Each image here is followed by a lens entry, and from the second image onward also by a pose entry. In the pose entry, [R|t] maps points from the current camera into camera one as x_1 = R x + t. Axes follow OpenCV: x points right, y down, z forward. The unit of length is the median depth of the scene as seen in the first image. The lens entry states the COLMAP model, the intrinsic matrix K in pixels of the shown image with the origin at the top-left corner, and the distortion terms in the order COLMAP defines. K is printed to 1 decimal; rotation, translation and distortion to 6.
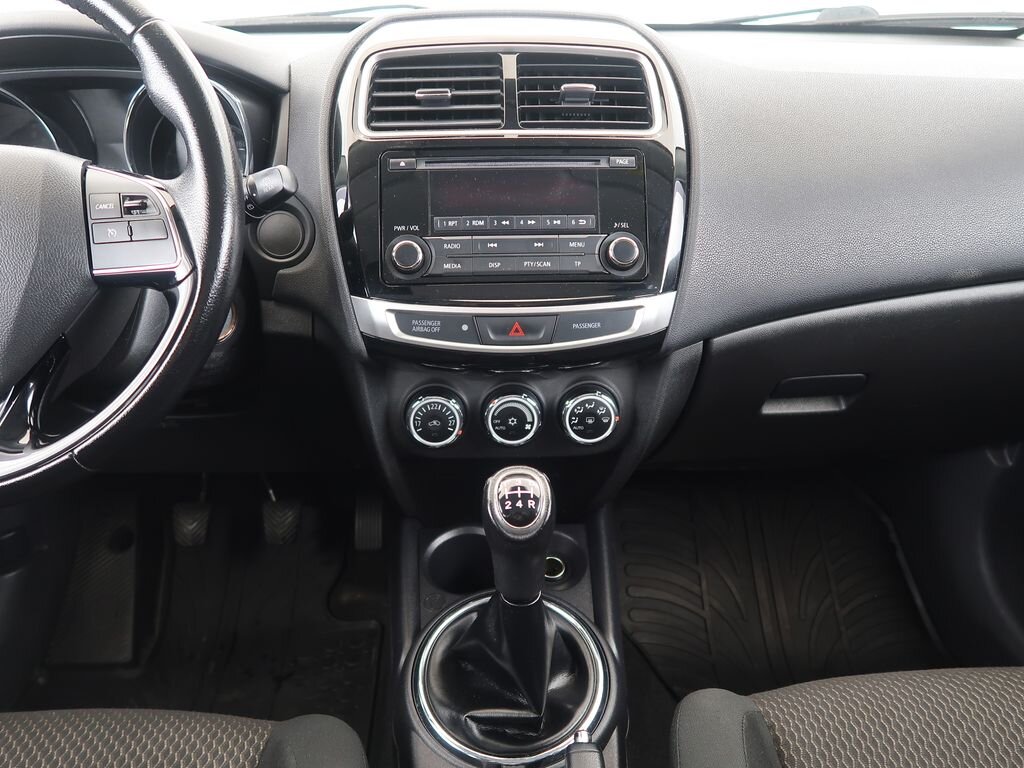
lens RADIAL K [[805.7, 0, 515.4], [0, 805.7, 383.1], [0, 0, 1]] dist [-0.027835, 0.013852]
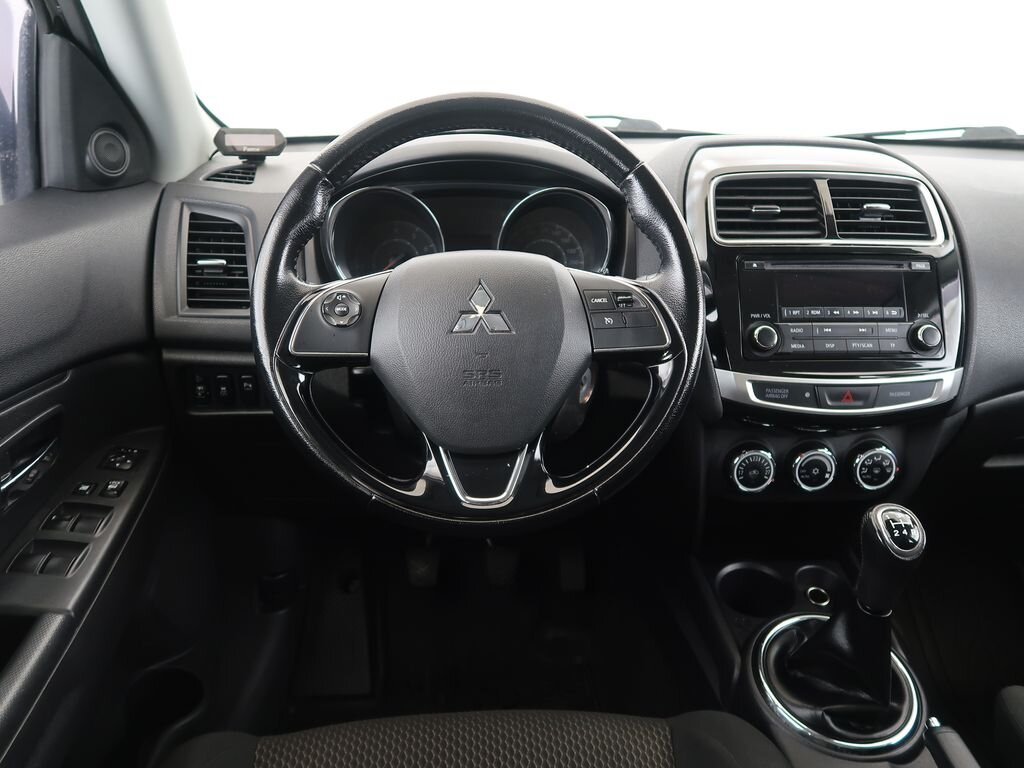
lens RADIAL K [[805.7, 0, 516.1], [0, 805.7, 384.0], [0, 0, 1]] dist [-0.027835, 0.013852]
pose [[0.999542, 0.009141, 0.028851, -0.523851], [-0.006935, 0.997110, -0.075660, 0.011529], [-0.029459, 0.075425, 0.996716, -0.224151]]
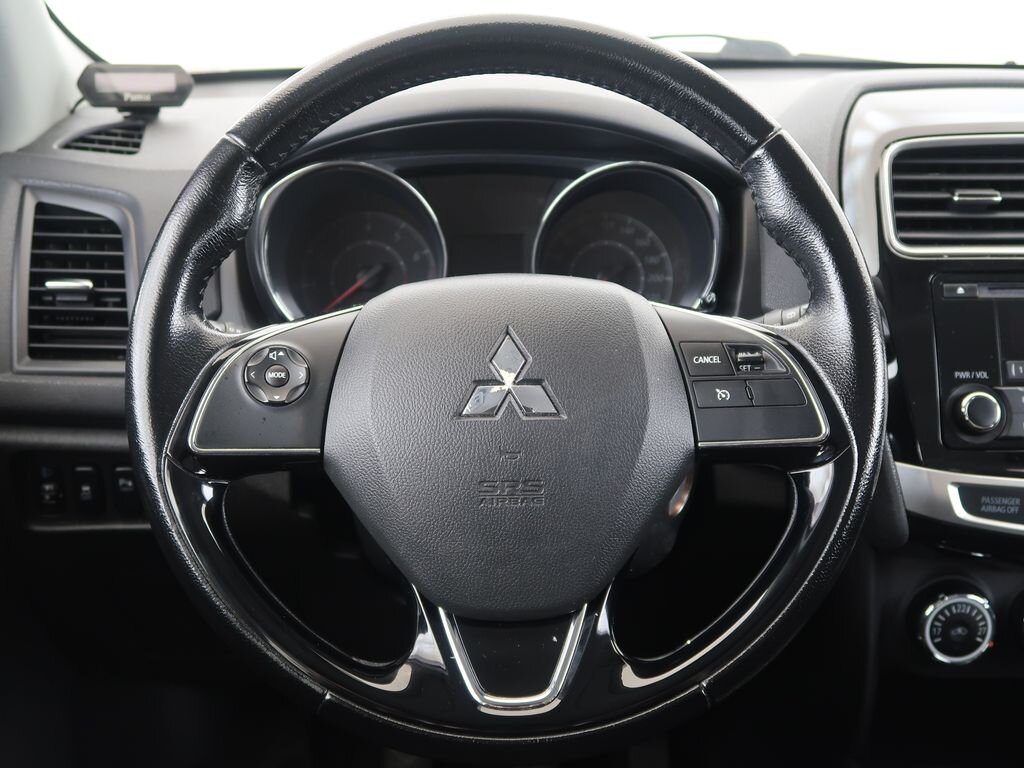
lens RADIAL K [[1229.6, 0, 517.5], [0, 1229.6, 387.7], [0, 0, 1]] dist [-0.005044, 0.000000]
pose [[0.999924, 0.012247, 0.001675, -0.534305], [-0.011999, 0.994245, -0.106460, -0.049248], [-0.002969, 0.106431, 0.994316, -0.141634]]
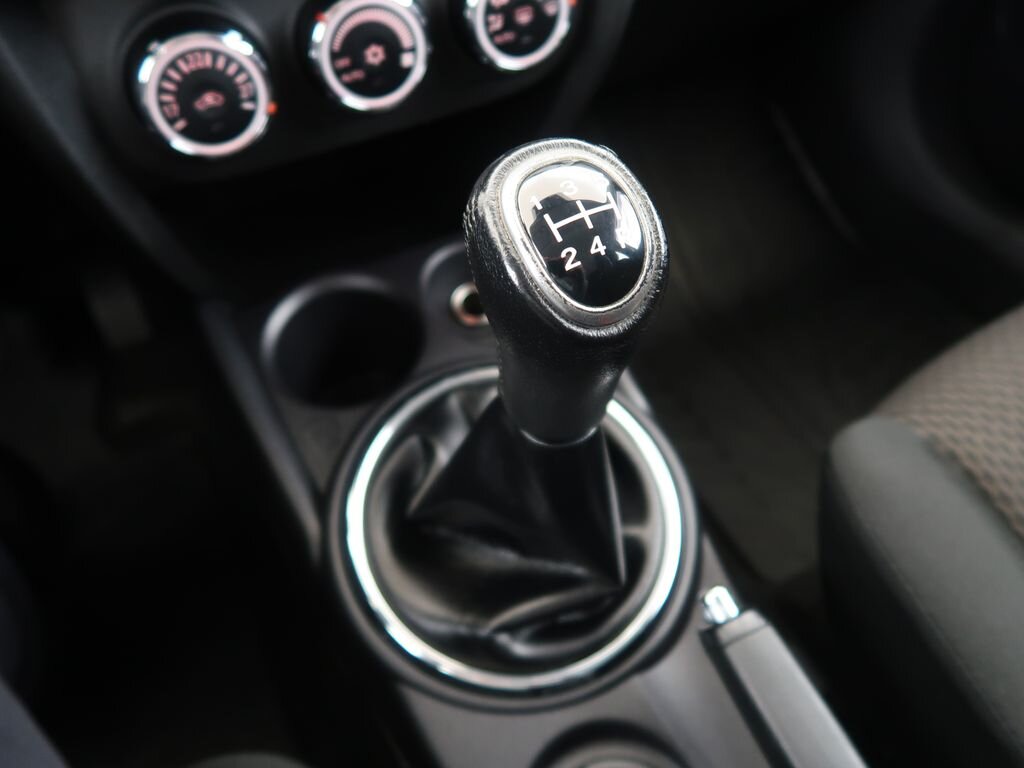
lens RADIAL K [[805.7, 0, 514.1], [0, 805.7, 386.5], [0, 0, 1]] dist [-0.027835, 0.013852]
pose [[0.912106, -0.332818, 0.239362, -0.110536], [0.203073, 0.874012, 0.441435, 0.028573], [-0.356123, -0.354028, 0.864778, 0.533964]]
